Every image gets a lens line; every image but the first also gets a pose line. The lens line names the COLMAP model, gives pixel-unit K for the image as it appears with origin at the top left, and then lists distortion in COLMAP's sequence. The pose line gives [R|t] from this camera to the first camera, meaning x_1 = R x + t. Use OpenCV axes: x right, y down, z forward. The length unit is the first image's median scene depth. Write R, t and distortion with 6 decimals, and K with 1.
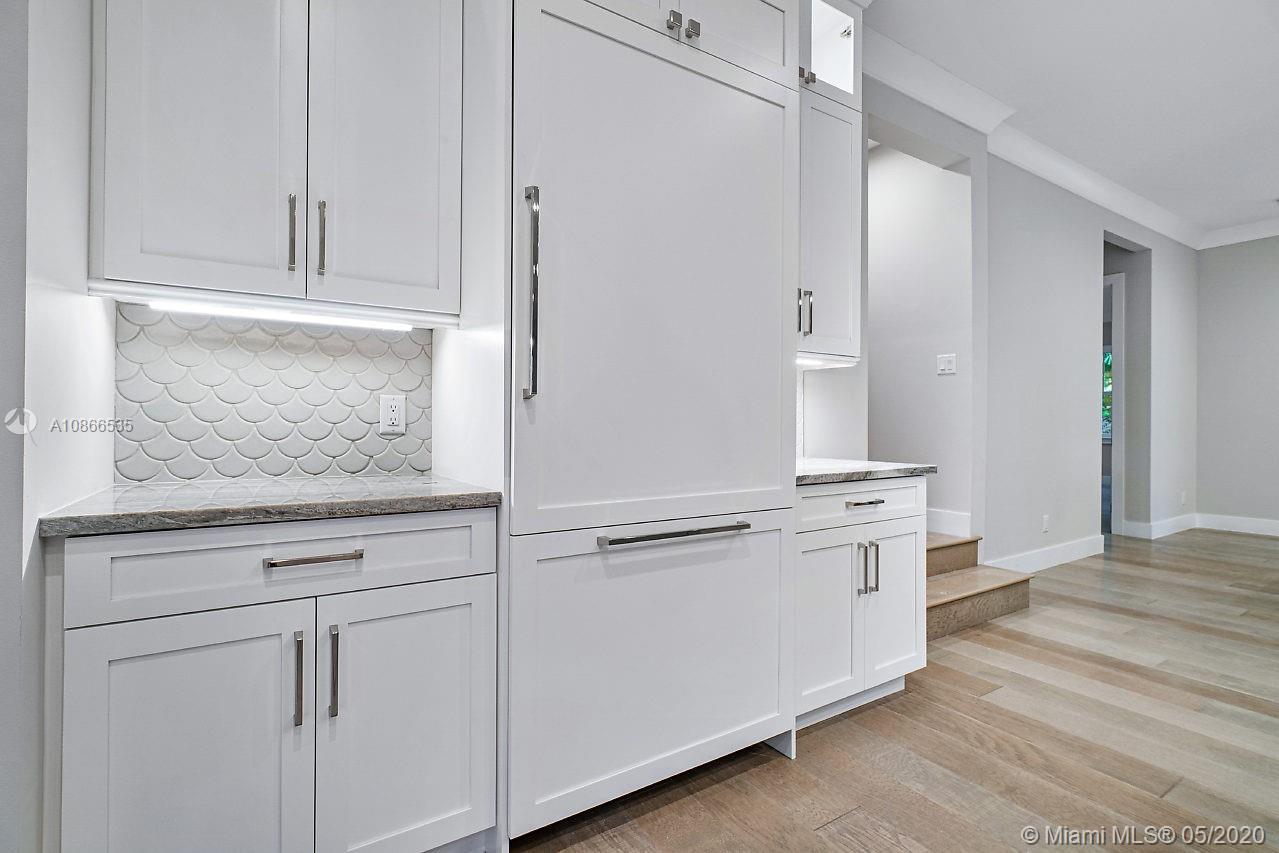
lens RADIAL K [[601.8, 0, 634.0], [0, 601.8, 422.3], [0, 0, 1]] dist [-0.011316, -0.000039]
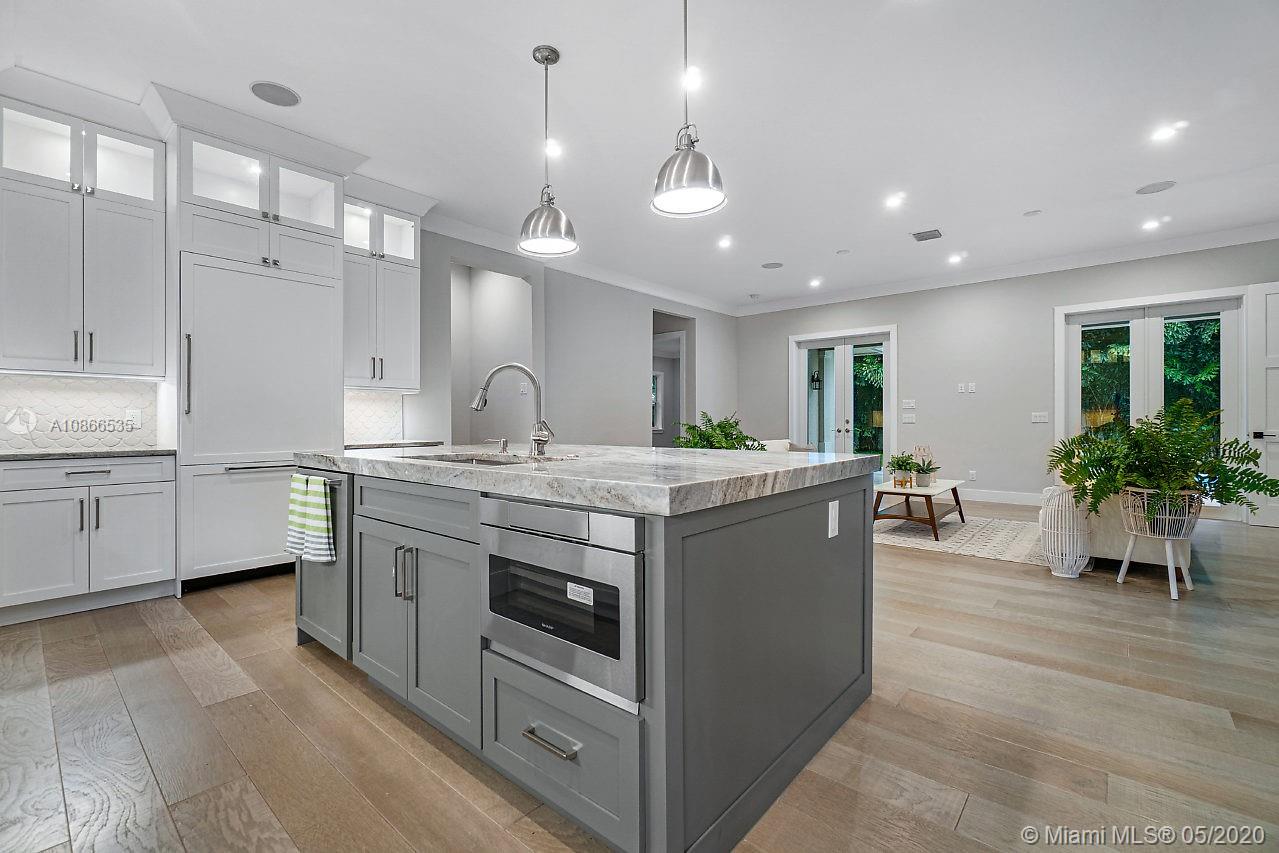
lens RADIAL K [[559.1, 0, 635.8], [0, 559.1, 423.4], [0, 0, 1]] dist [-0.004546, -0.000771]
pose [[0.960452, -0.008574, 0.278313, 0.975565], [0.007670, 0.999961, 0.004336, 0.007441], [-0.278339, -0.002030, 0.960481, -1.790929]]
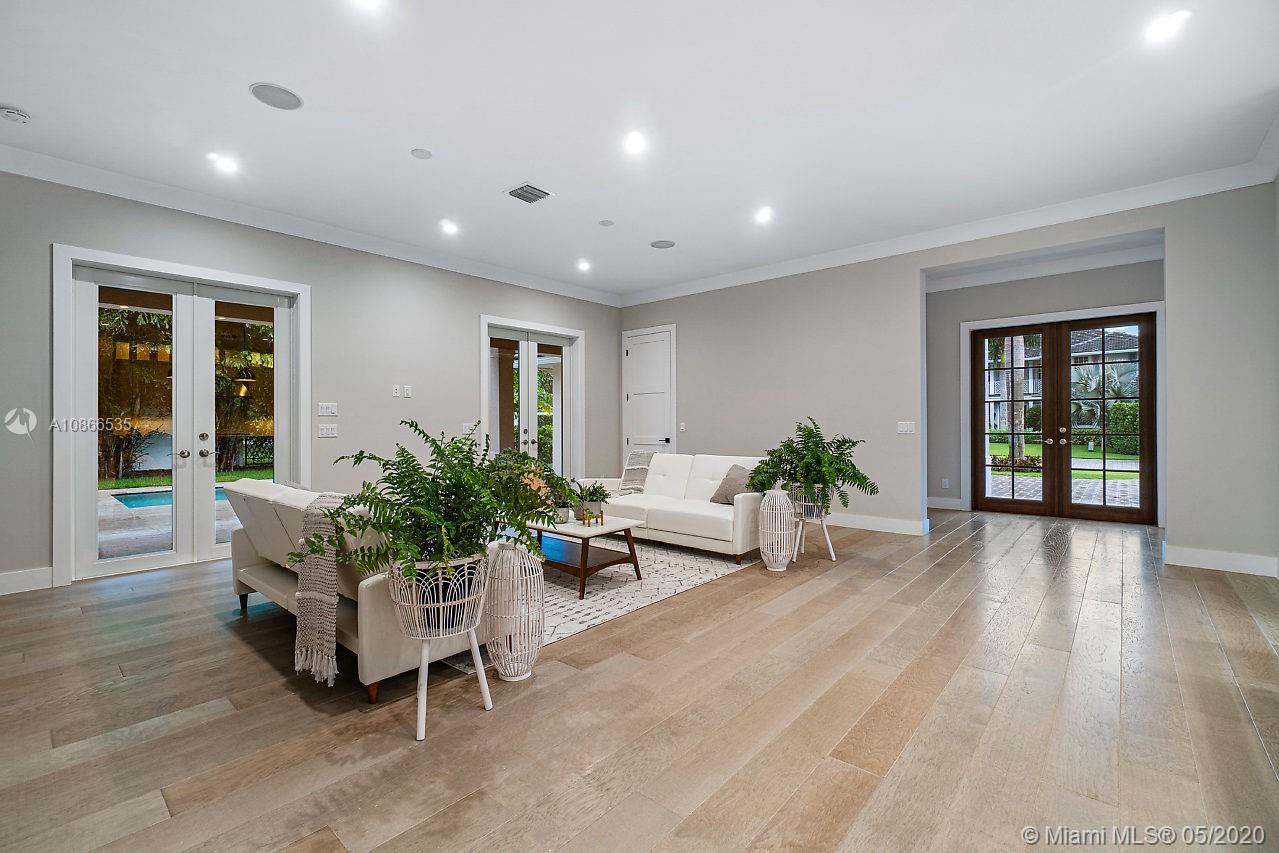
lens RADIAL K [[555.9, 0, 638.9], [0, 555.9, 422.2], [0, 0, 1]] dist [-0.001702, -0.000030]
pose [[-0.277895, -0.002598, 0.960608, 0.974184], [0.004351, 0.999983, 0.003963, -0.053679], [-0.960602, 0.005281, -0.277878, 1.674689]]
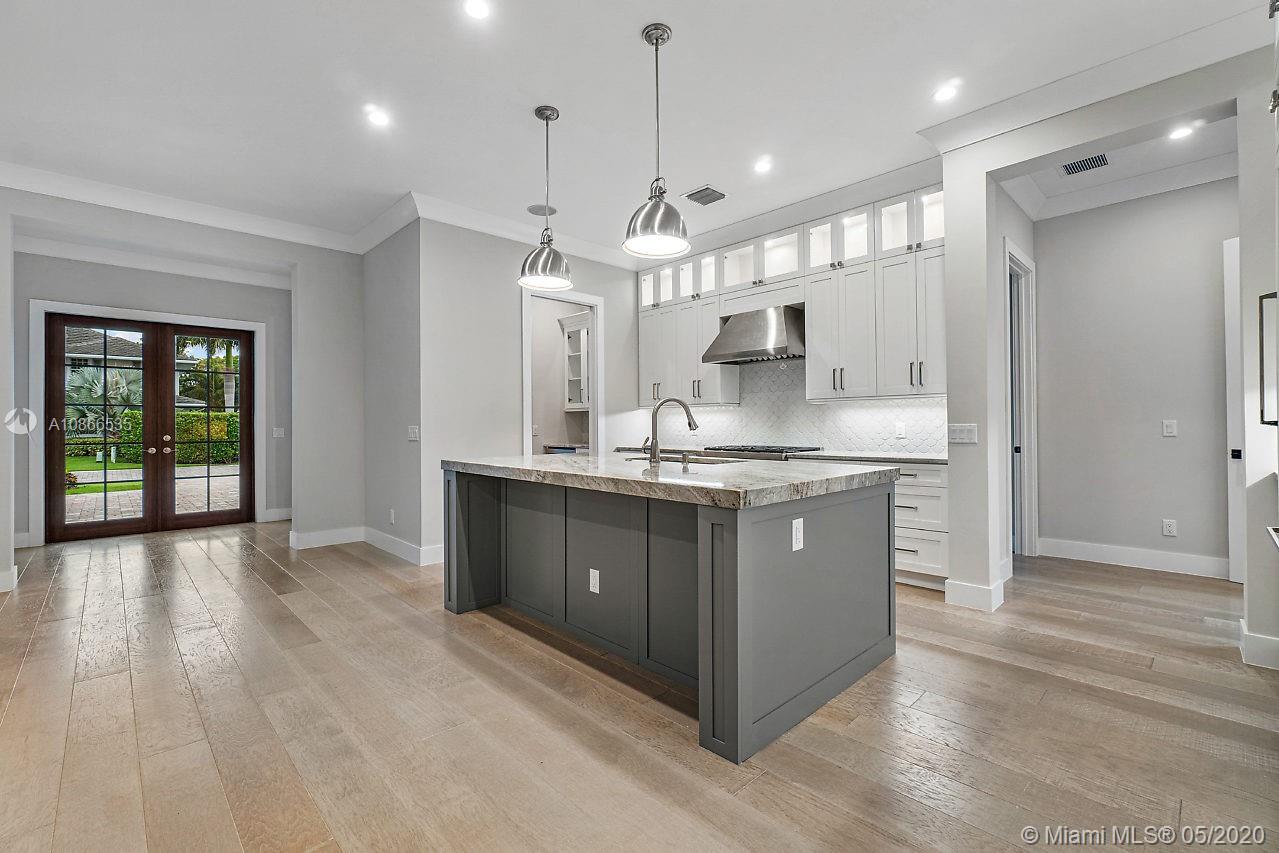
lens RADIAL K [[552.5, 0, 642.4], [0, 552.5, 422.1], [0, 0, 1]] dist [-0.011633, -0.000026]
pose [[-0.979151, 0.001537, -0.203130, 1.635727], [0.002714, 0.999981, -0.005519, -0.045558], [0.203117, -0.005955, -0.979136, 1.958912]]
